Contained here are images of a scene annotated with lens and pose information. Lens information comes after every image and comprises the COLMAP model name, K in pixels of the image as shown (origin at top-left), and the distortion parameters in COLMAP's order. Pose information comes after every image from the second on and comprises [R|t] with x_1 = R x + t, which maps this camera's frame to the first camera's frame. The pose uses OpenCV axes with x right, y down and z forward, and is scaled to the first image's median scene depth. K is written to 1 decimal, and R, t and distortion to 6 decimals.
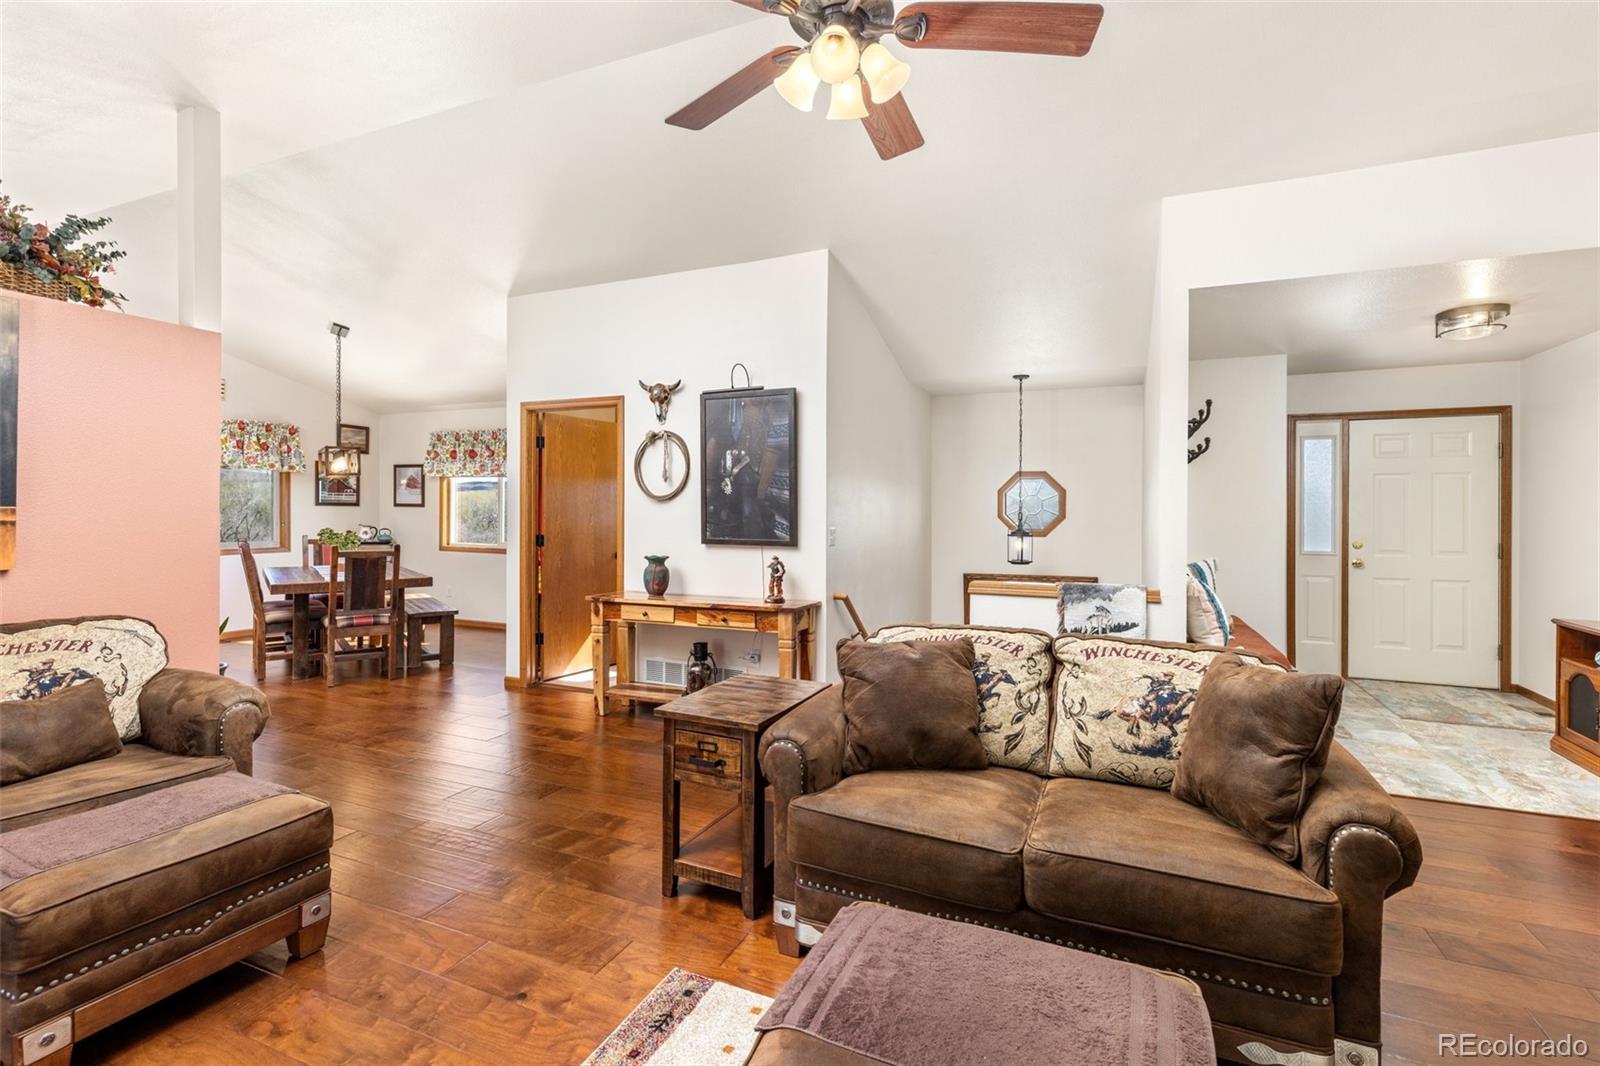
lens RADIAL K [[721.6, 0, 809.9], [0, 721.6, 512.9], [0, 0, 1]] dist [0.002104, -0.000198]
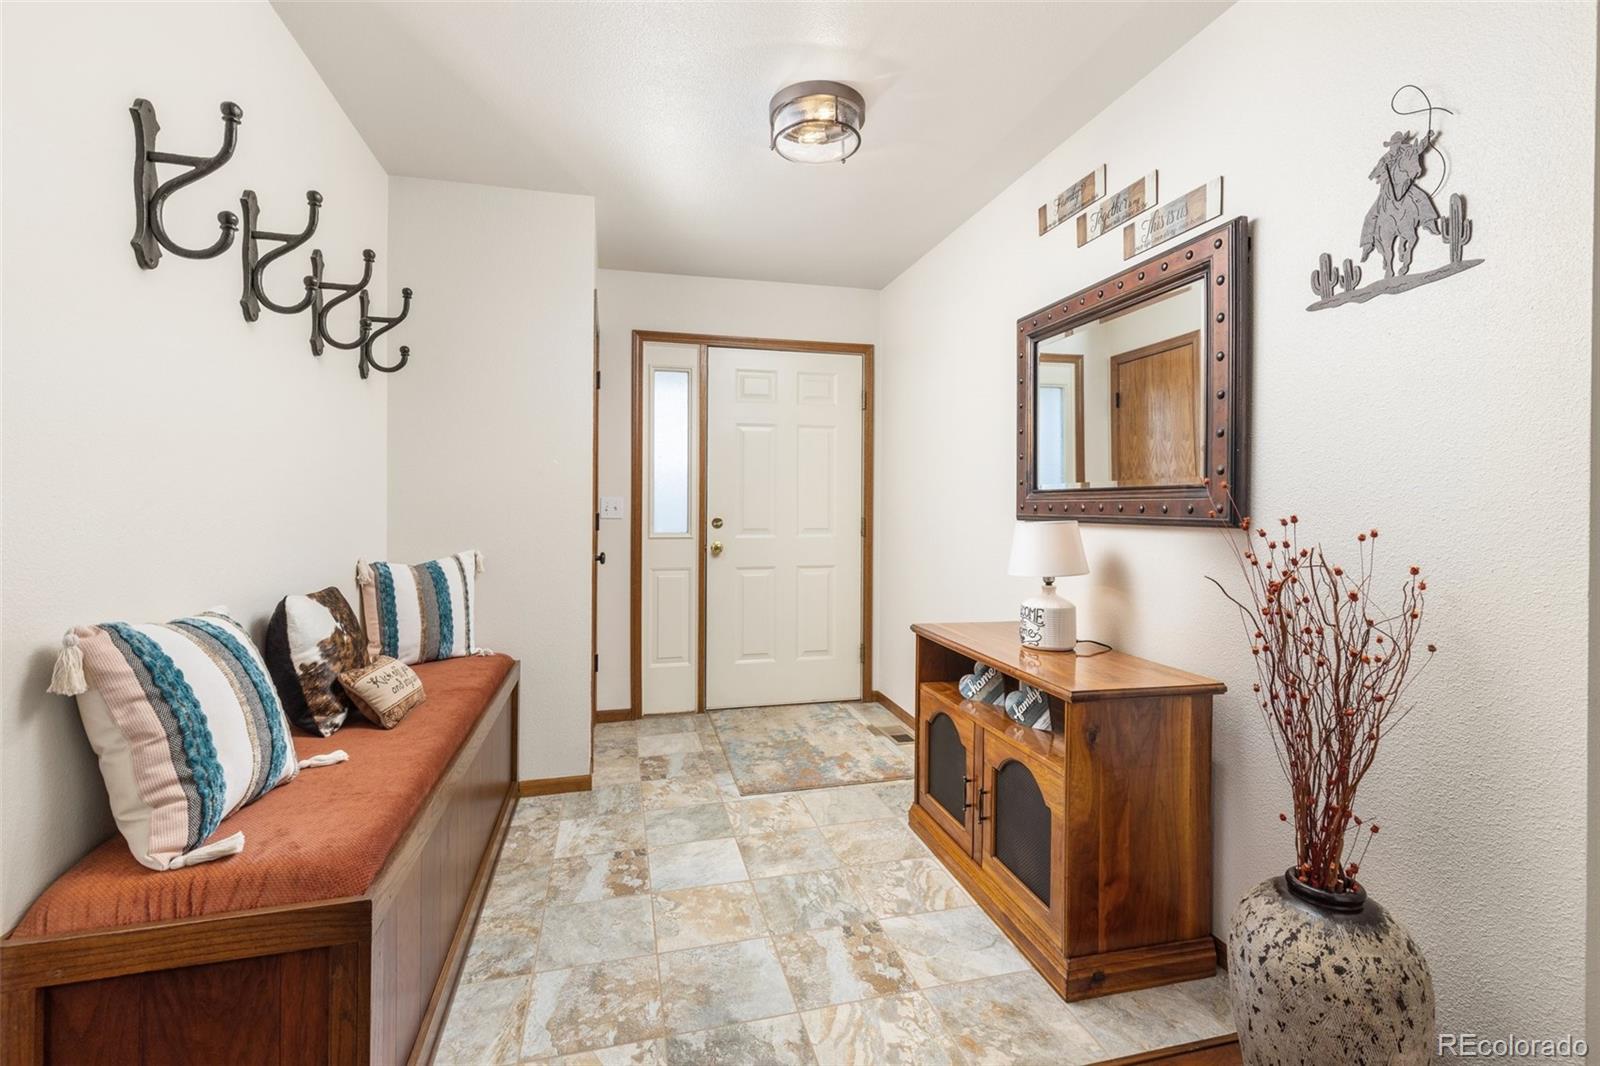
lens RADIAL K [[715.0, 0, 800.0], [0, 715.0, 533.0], [0, 0, 1]] dist [0.002121, 0.000330]
pose [[0.792573, -0.026433, 0.609204, 0.280739], [0.001183, 0.999125, 0.041813, 0.017748], [-0.609776, -0.032419, 0.791910, 0.279388]]
